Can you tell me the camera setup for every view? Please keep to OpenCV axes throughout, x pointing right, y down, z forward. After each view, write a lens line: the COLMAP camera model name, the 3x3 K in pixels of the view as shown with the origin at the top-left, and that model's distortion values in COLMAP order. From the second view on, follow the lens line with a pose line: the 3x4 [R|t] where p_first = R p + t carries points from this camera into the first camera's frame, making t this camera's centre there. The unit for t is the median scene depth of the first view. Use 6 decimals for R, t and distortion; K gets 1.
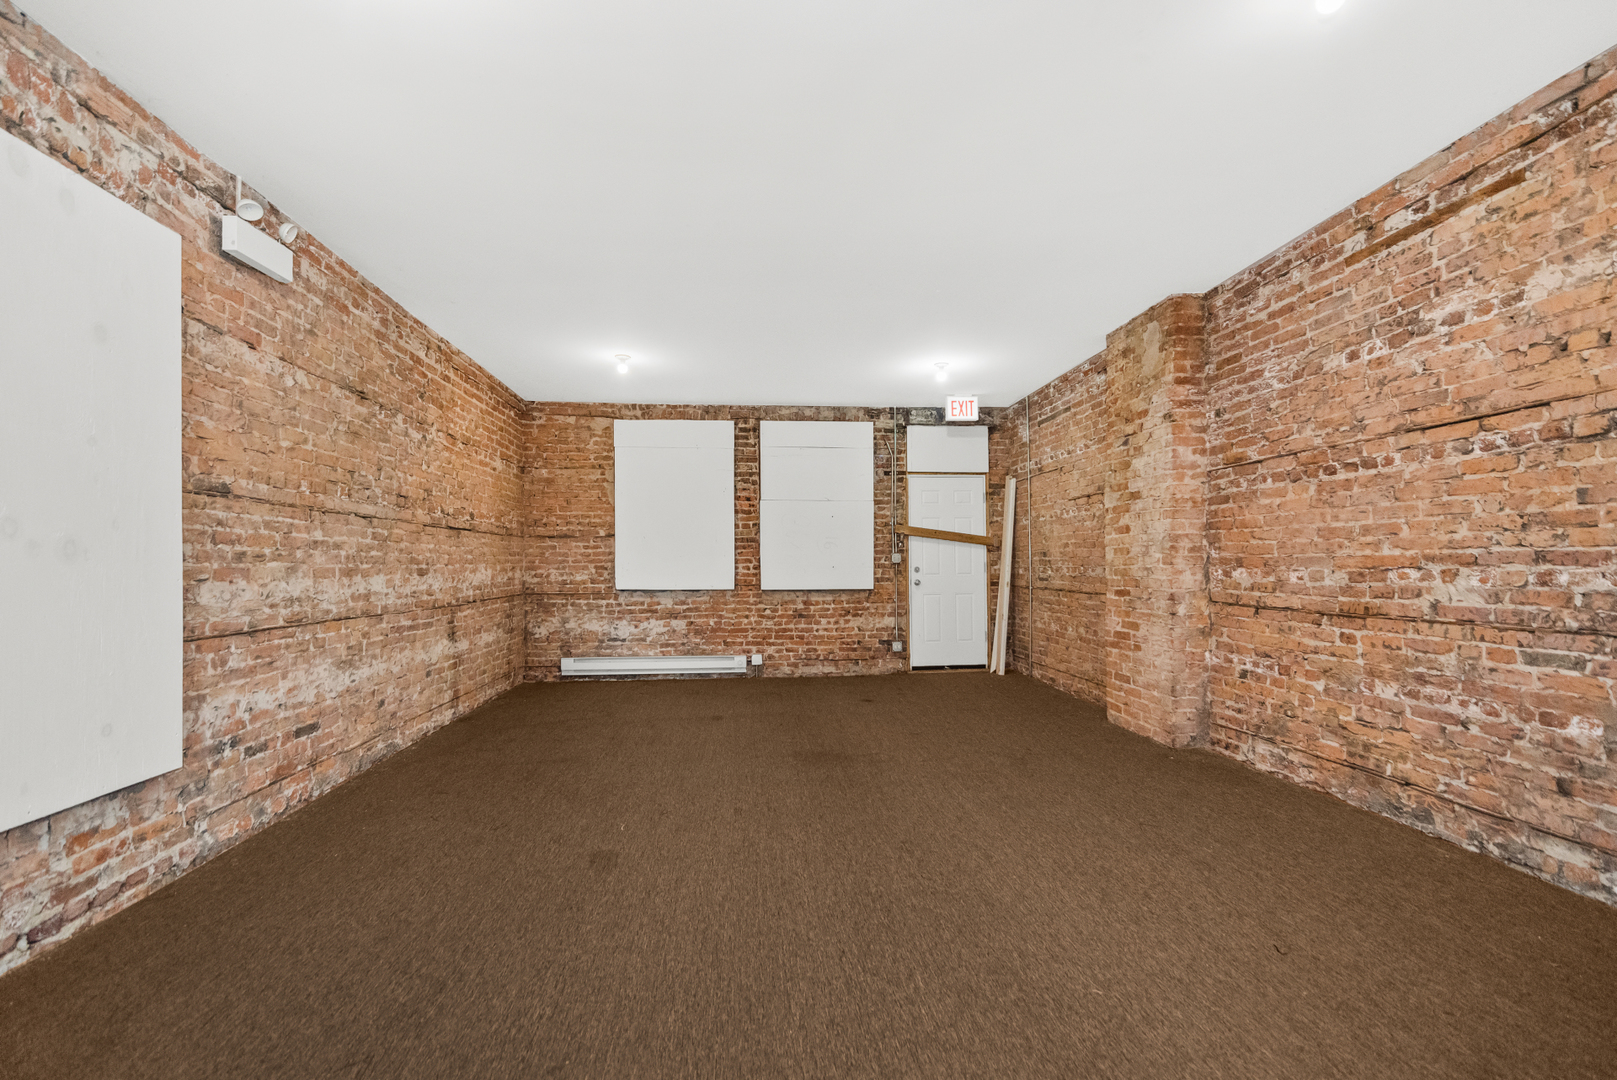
lens RADIAL K [[692.1, 0, 816.1], [0, 692.1, 572.4], [0, 0, 1]] dist [0.002441, 0.000148]
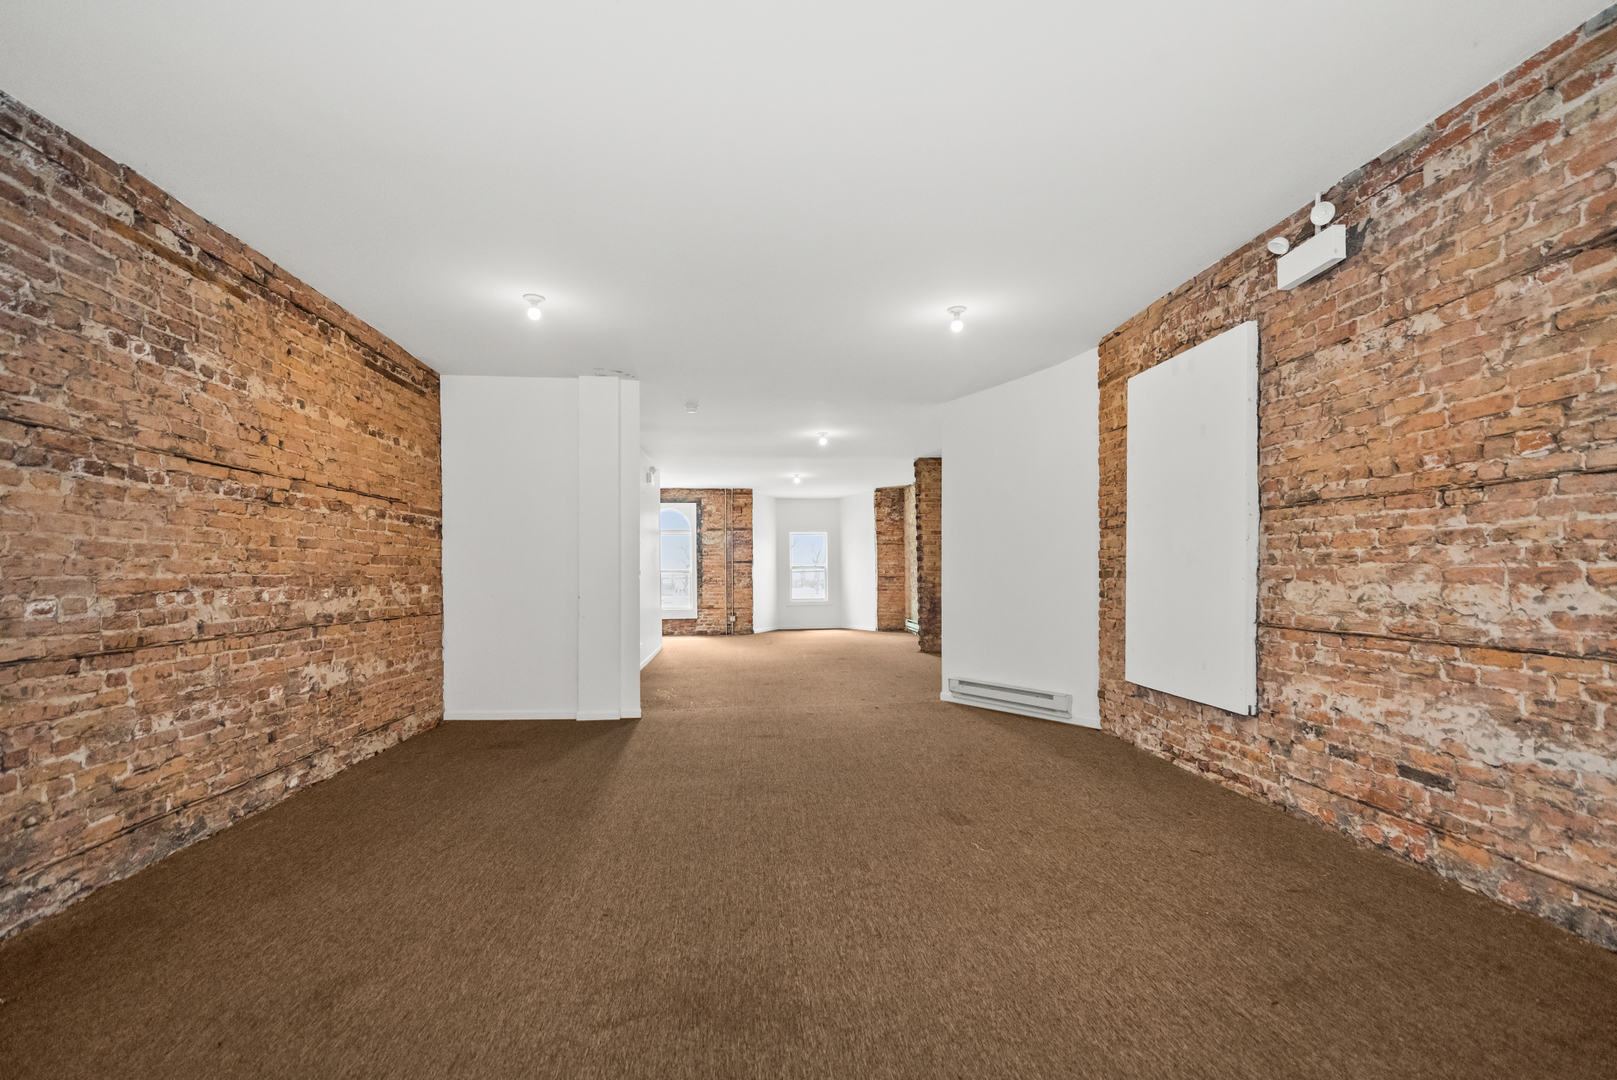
lens RADIAL K [[692.1, 0, 845.6], [0, 692.1, 584.6], [0, 0, 1]] dist [0.002441, 0.000148]
pose [[-0.999044, 0.020038, -0.038841, -0.070343], [0.018909, 0.999395, 0.029202, -0.027210], [0.039402, 0.028440, -0.998819, 2.010673]]
